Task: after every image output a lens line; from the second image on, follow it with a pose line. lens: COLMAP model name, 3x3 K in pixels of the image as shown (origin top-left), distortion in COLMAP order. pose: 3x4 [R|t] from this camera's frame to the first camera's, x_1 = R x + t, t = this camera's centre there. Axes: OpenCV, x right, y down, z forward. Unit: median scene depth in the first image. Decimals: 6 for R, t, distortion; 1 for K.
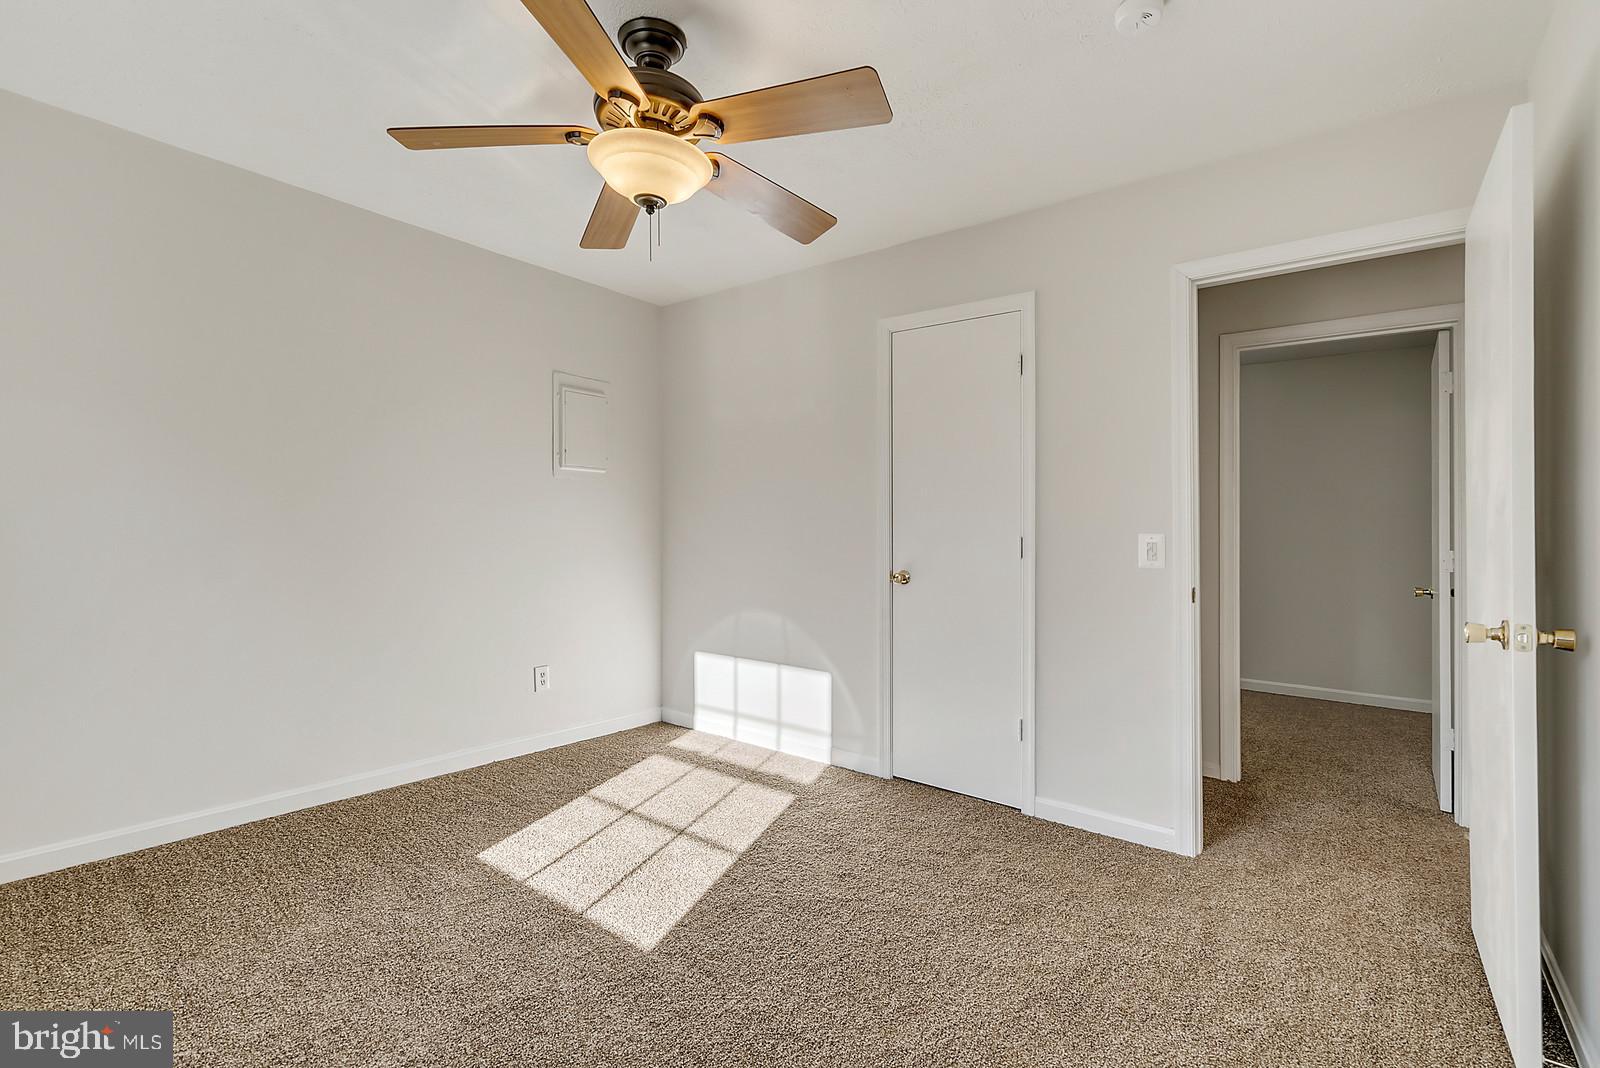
lens RADIAL K [[732.7, 0, 800.0], [0, 732.7, 534.0], [0, 0, 1]] dist [0.000064, 0.000508]
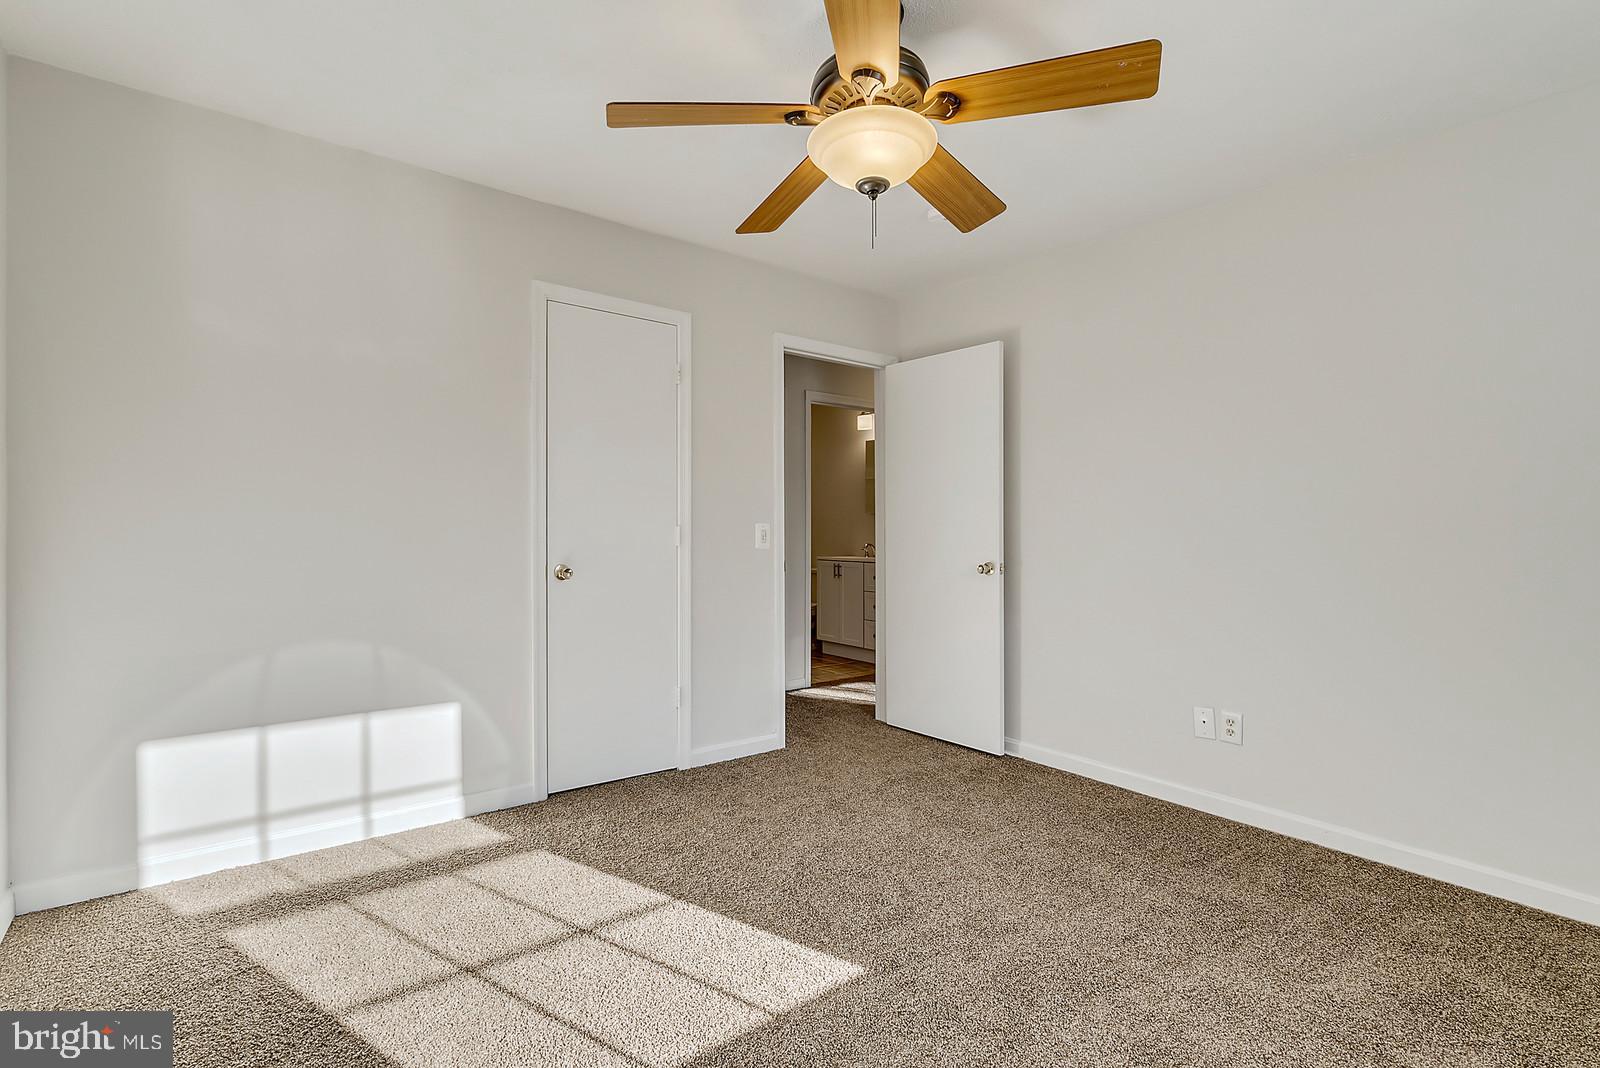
lens RADIAL K [[703.8, 0, 798.6], [0, 703.8, 520.2], [0, 0, 1]] dist [0.001649, 0.000543]
pose [[0.275380, -0.003323, 0.961330, -0.655842], [-0.001700, 0.999991, 0.003944, -0.010177], [-0.961334, -0.002720, 0.275372, 0.497180]]
